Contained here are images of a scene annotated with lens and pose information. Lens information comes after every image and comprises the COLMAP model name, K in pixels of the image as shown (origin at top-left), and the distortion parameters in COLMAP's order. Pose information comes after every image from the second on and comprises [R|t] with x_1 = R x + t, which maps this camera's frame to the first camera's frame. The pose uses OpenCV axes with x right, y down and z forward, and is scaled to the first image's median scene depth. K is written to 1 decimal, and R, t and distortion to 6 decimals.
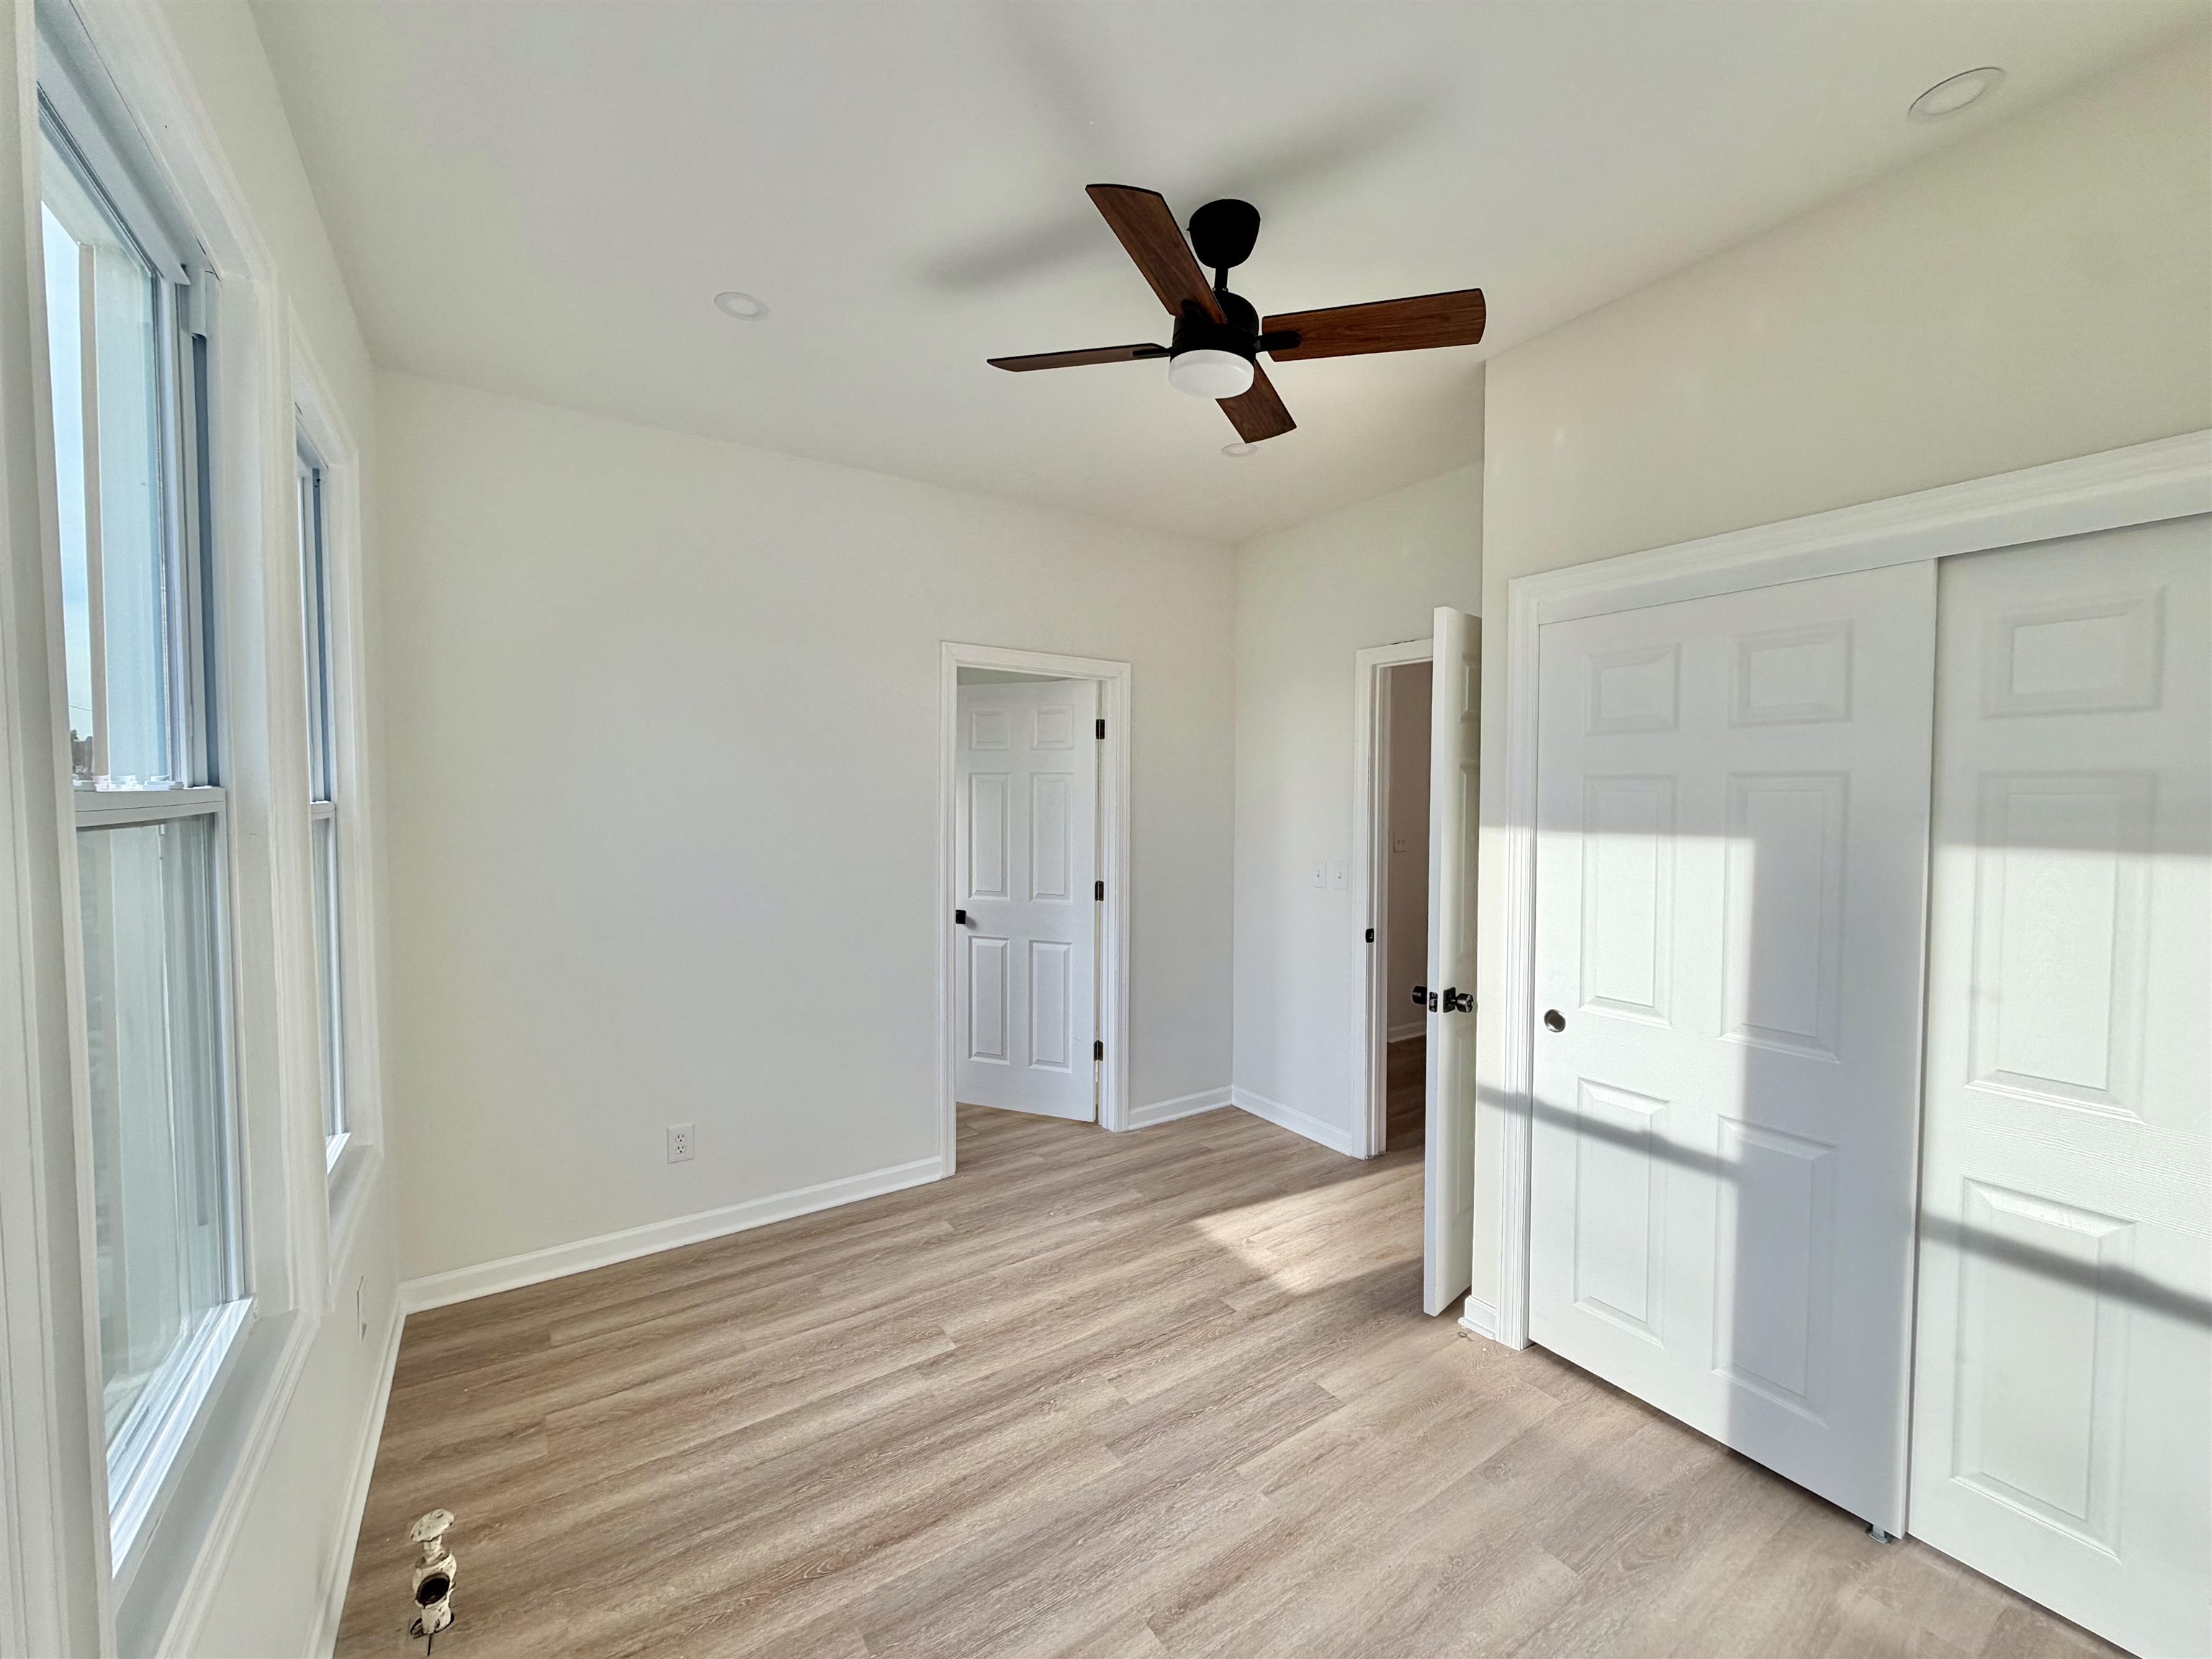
lens RADIAL K [[878.7, 0, 1090.6], [0, 878.7, 826.3], [0, 0, 1]] dist [0.000140, 0.000244]
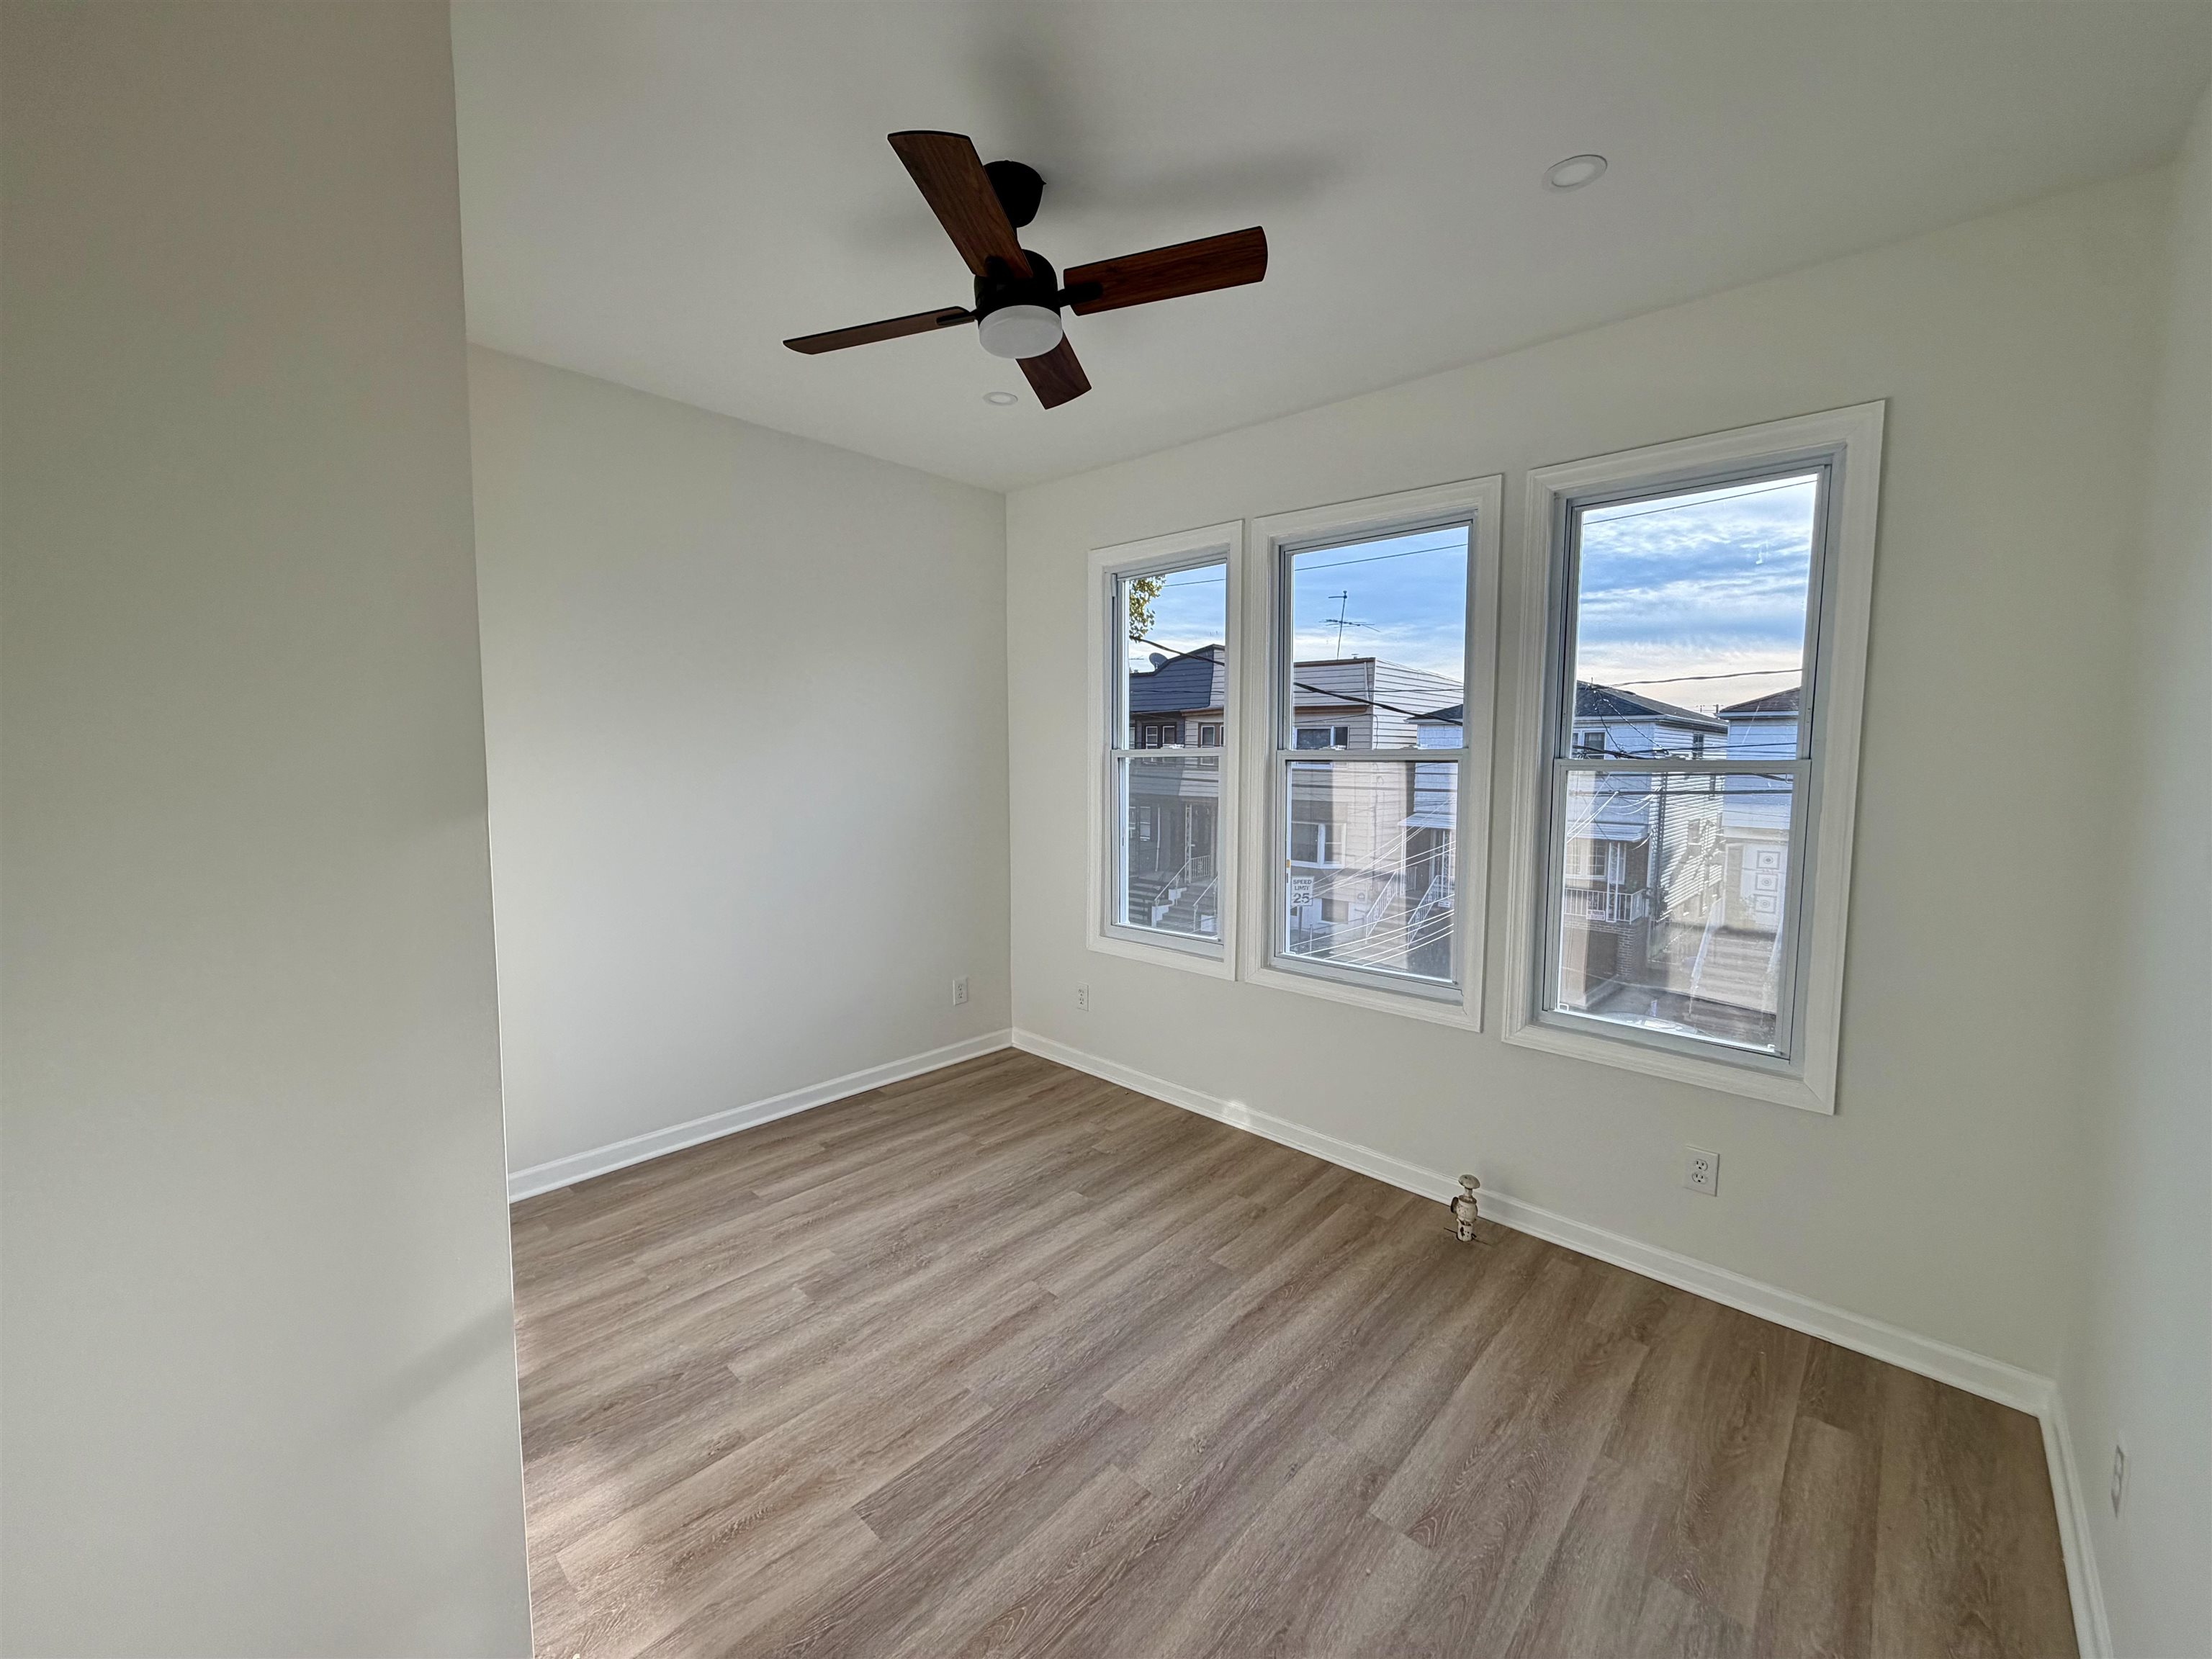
lens RADIAL K [[878.7, 0, 1100.9], [0, 878.7, 825.7], [0, 0, 1]] dist [0.000140, 0.000244]
pose [[-0.969169, 0.014449, -0.245973, 0.260604], [-0.015380, 0.992785, 0.118916, -0.059019], [0.245917, 0.119033, -0.961954, 1.765548]]
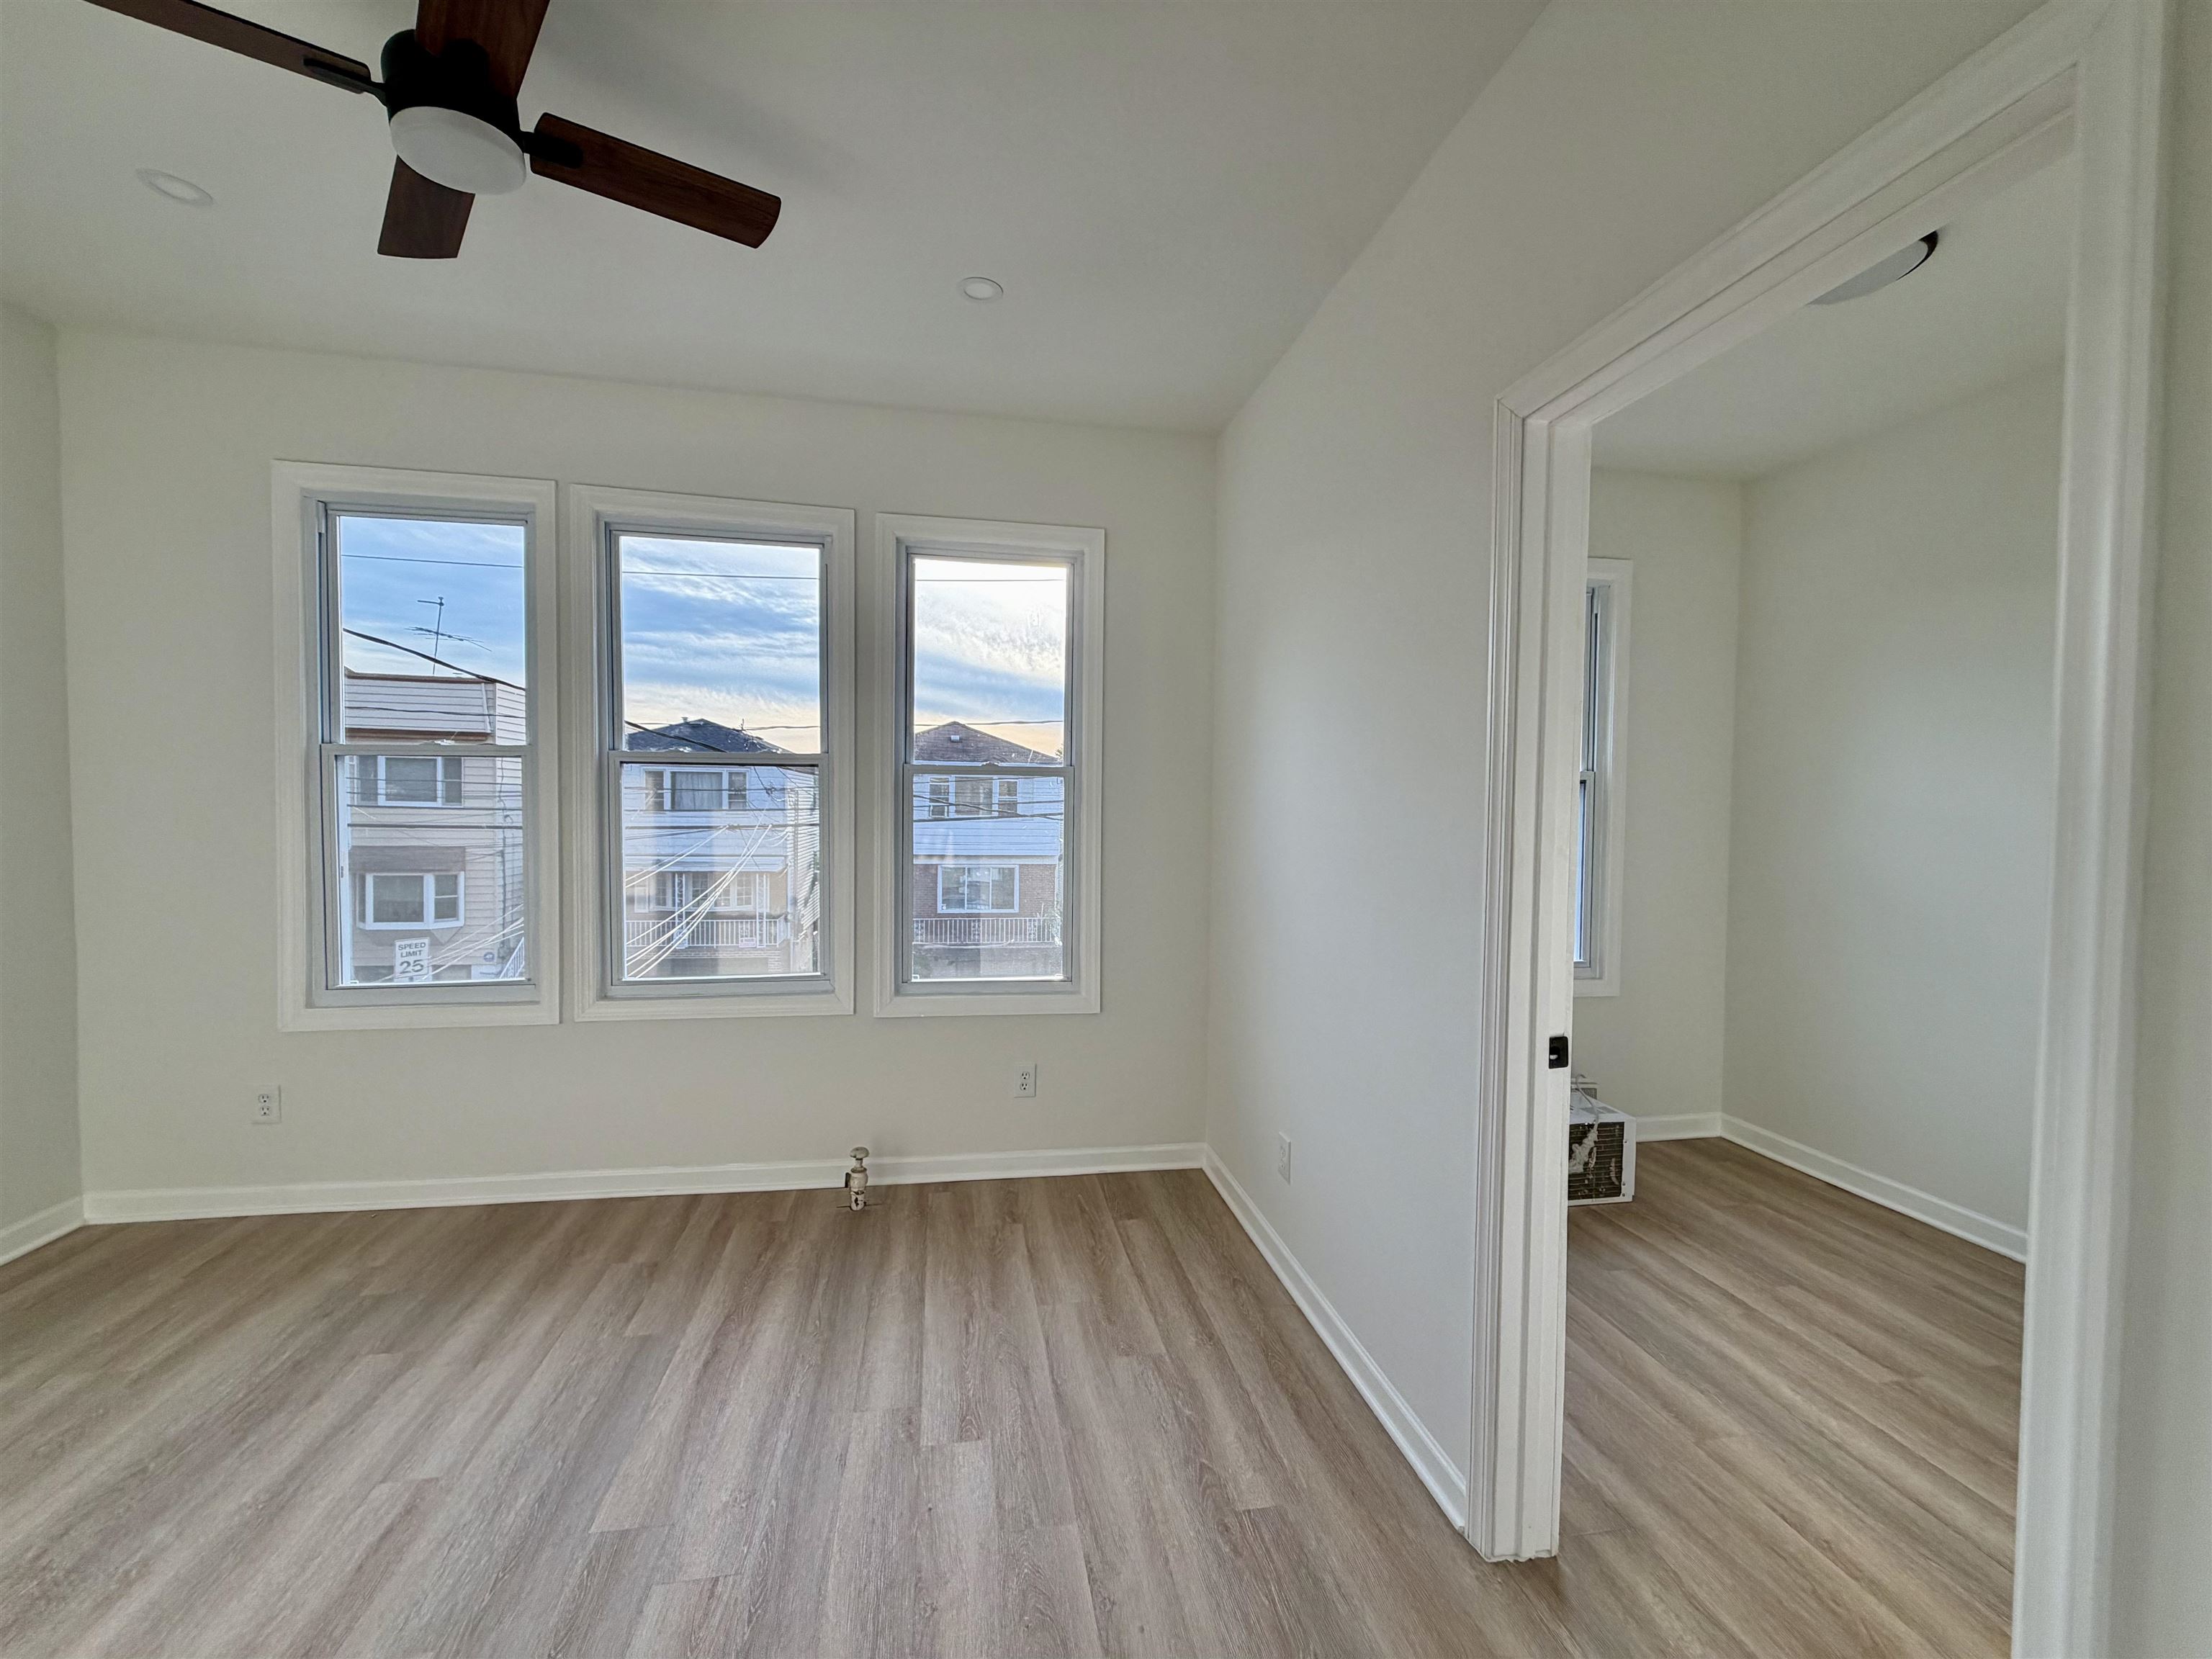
lens RADIAL K [[878.7, 0, 1096.2], [0, 878.7, 827.3], [0, 0, 1]] dist [0.000140, 0.000244]
pose [[-0.387881, 0.018362, -0.921527, 0.546315], [-0.049199, 0.997964, 0.040593, 0.014889], [0.920395, 0.061083, -0.386188, 1.572920]]
